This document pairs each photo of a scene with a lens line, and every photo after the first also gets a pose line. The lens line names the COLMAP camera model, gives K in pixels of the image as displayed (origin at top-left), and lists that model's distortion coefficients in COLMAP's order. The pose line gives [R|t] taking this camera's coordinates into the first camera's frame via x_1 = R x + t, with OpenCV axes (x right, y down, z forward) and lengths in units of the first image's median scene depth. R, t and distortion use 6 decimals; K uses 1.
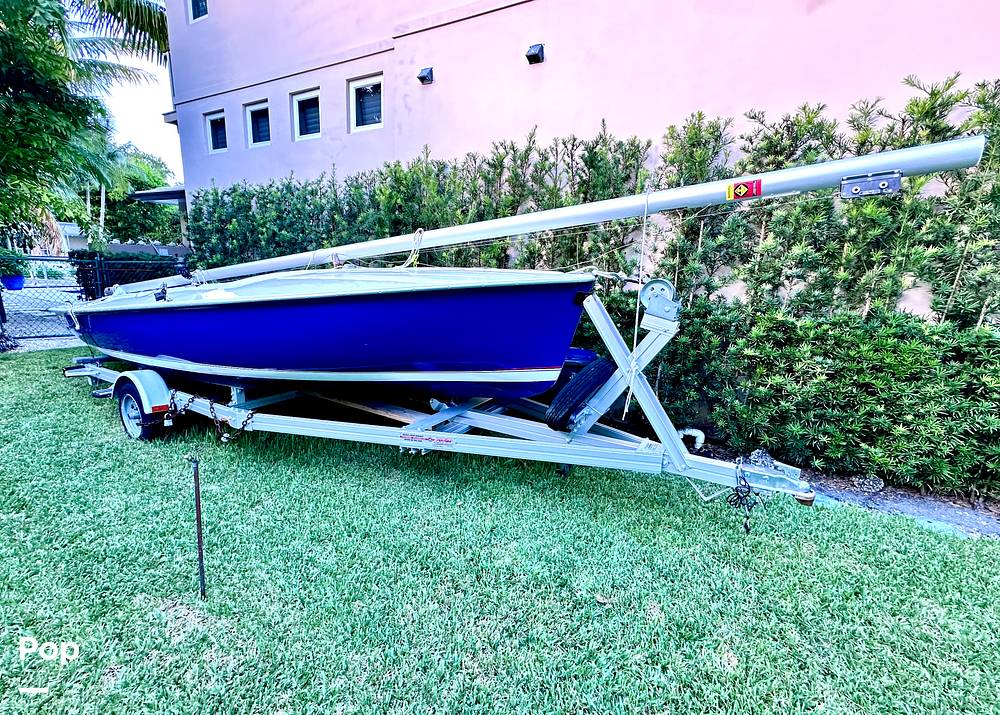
lens RADIAL K [[446.7, 0, 476.0], [0, 446.7, 369.9], [0, 0, 1]] dist [-0.001851, -0.000020]
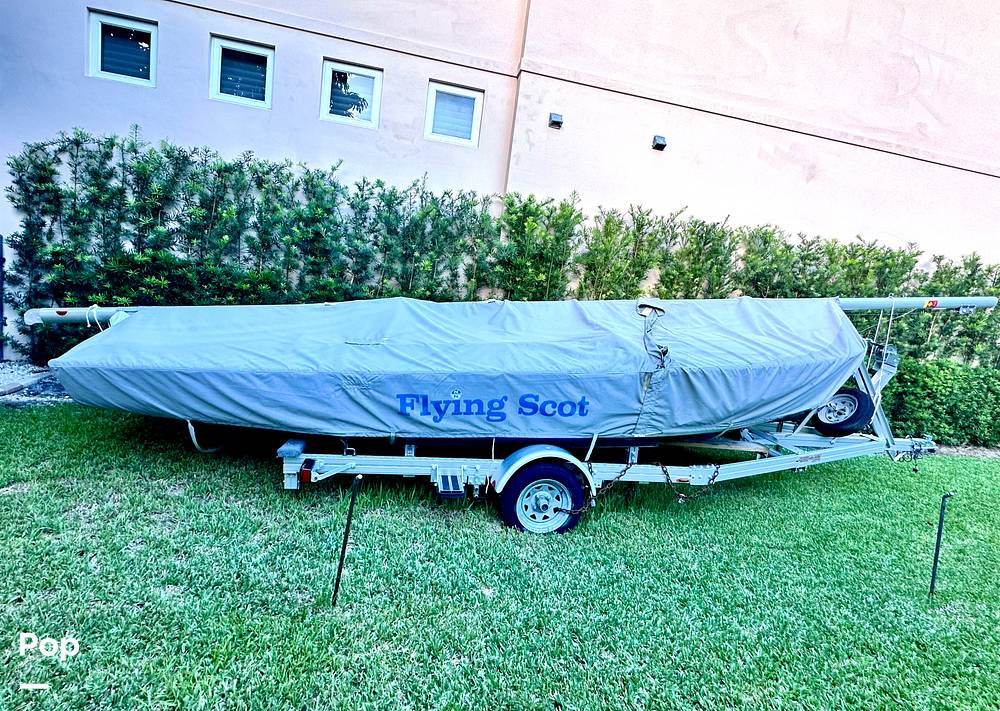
lens RADIAL K [[478.9, 0, 495.0], [0, 478.9, 349.0], [0, 0, 1]] dist [0.000788, -0.000001]
pose [[0.743461, -0.034324, 0.667897, -1.496080], [0.061403, 0.997967, -0.017063, -0.178015], [-0.665954, 0.053697, 0.744058, 0.444028]]
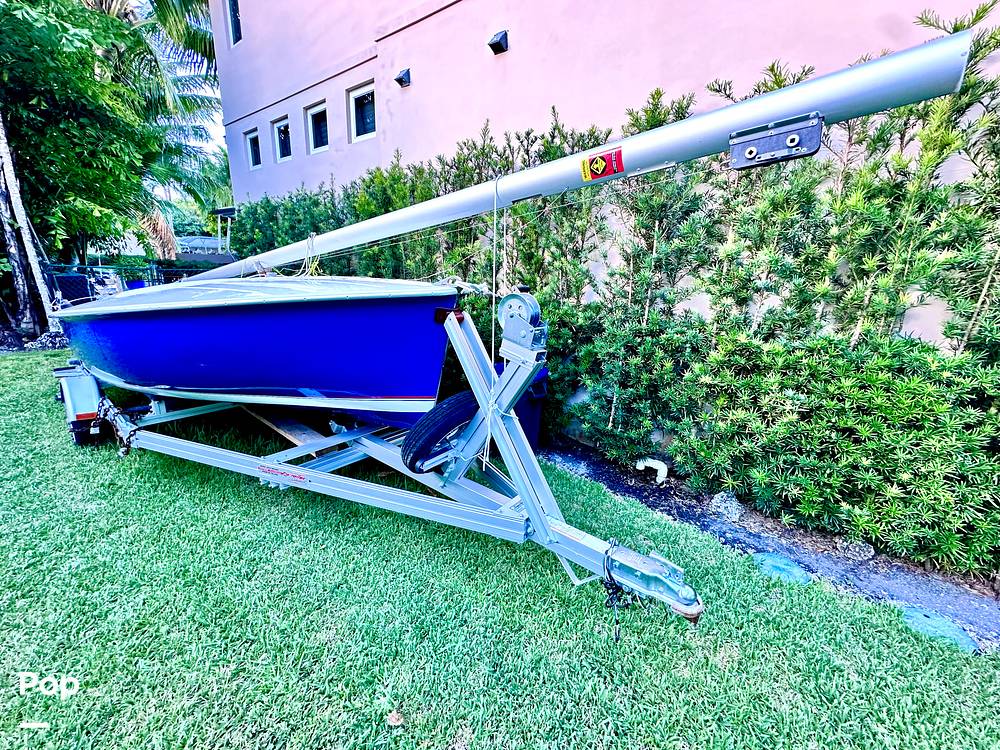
lens RADIAL K [[395.3, 0, 500.0], [0, 395.3, 375.0], [0, 0, 1]] dist [-0.002138, 0.000067]
pose [[0.992653, 0.032183, -0.116635, 0.331272], [-0.029463, 0.999254, 0.024971, -0.058253], [0.117352, -0.021351, 0.992861, 0.236097]]
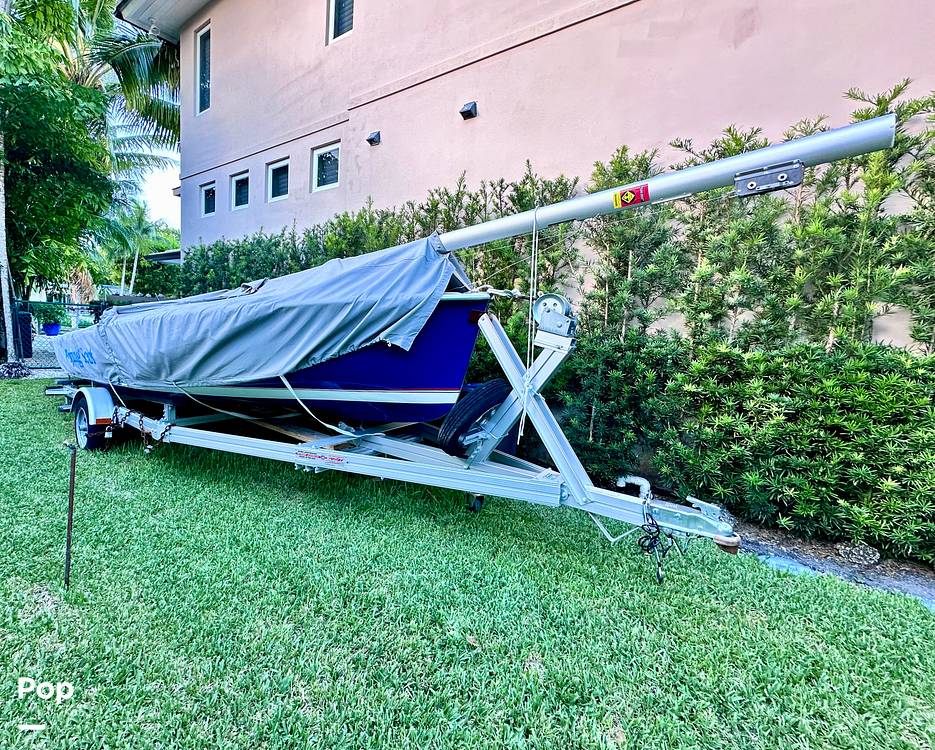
lens RADIAL K [[436.8, 0, 382.9], [0, 436.8, 363.0], [0, 0, 1]] dist [-0.001612, 0.000164]
pose [[0.986423, 0.023606, -0.162518, 0.149847], [-0.046400, 0.989356, -0.137920, 0.063221], [0.157532, 0.143589, 0.977019, 0.037169]]
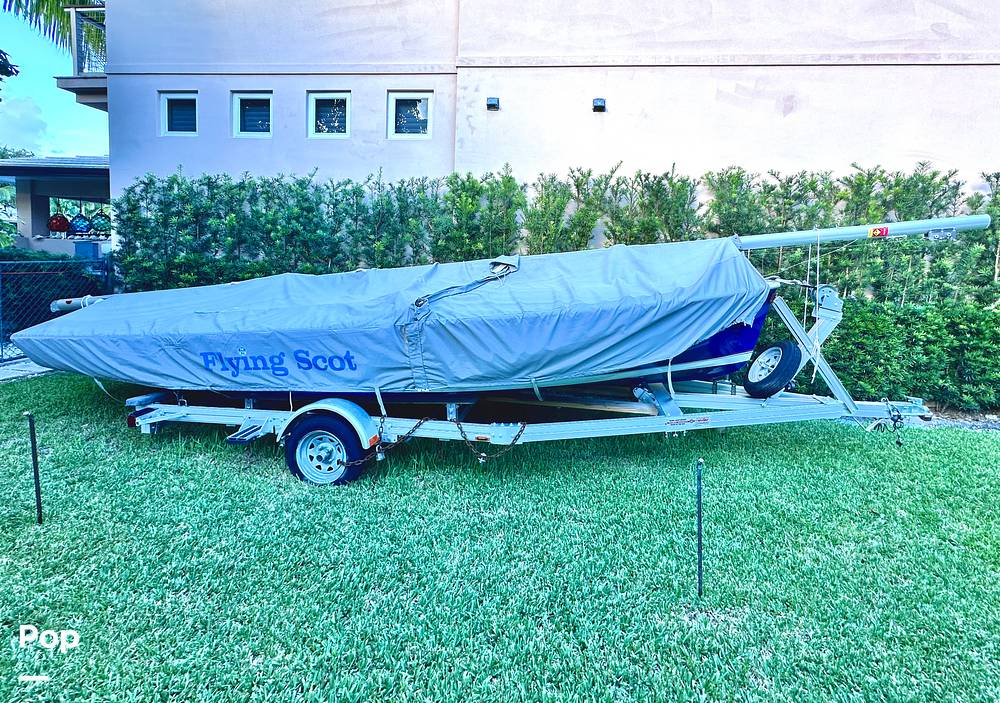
lens RADIAL K [[438.0, 0, 512.4], [0, 438.0, 288.7], [0, 0, 1]] dist [0.000101, 0.000171]
pose [[0.906173, -0.034299, 0.421514, -0.840486], [0.095568, 0.987531, -0.125096, -0.076573], [-0.411968, 0.153642, 0.898152, 0.078839]]
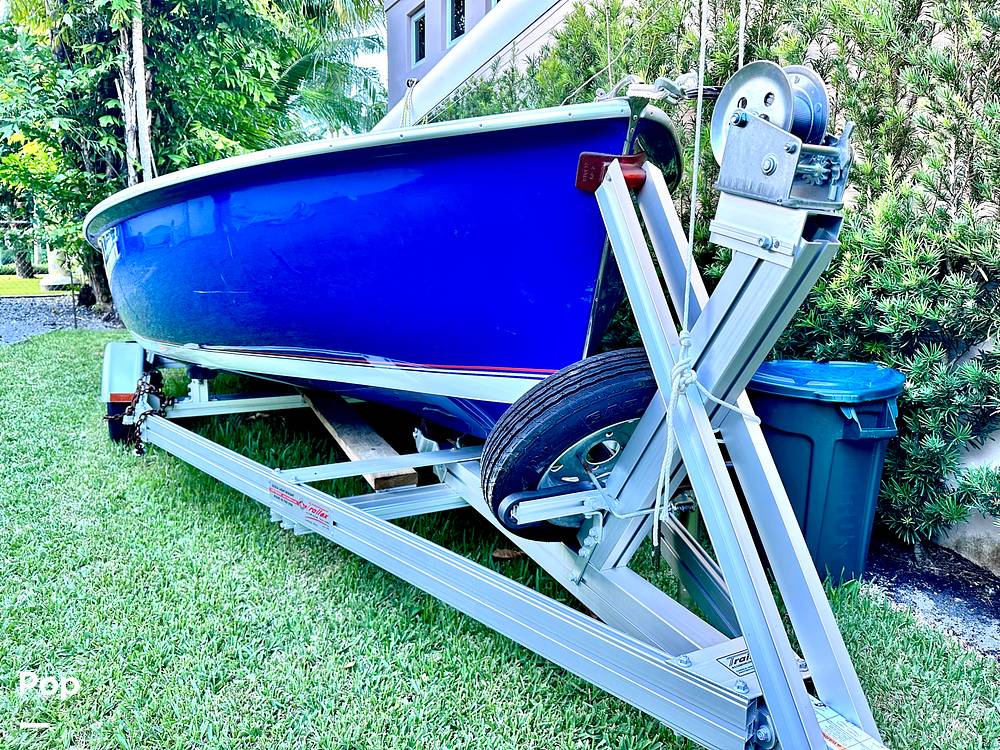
lens RADIAL K [[699.8, 0, 504.4], [0, 699.8, 372.5], [0, 0, 1]] dist [0.079058, -0.115341]
pose [[0.843615, 0.078785, -0.531137, 0.374424], [-0.110034, 0.993550, -0.027393, 0.013565], [0.525553, 0.081552, 0.846843, 0.396860]]
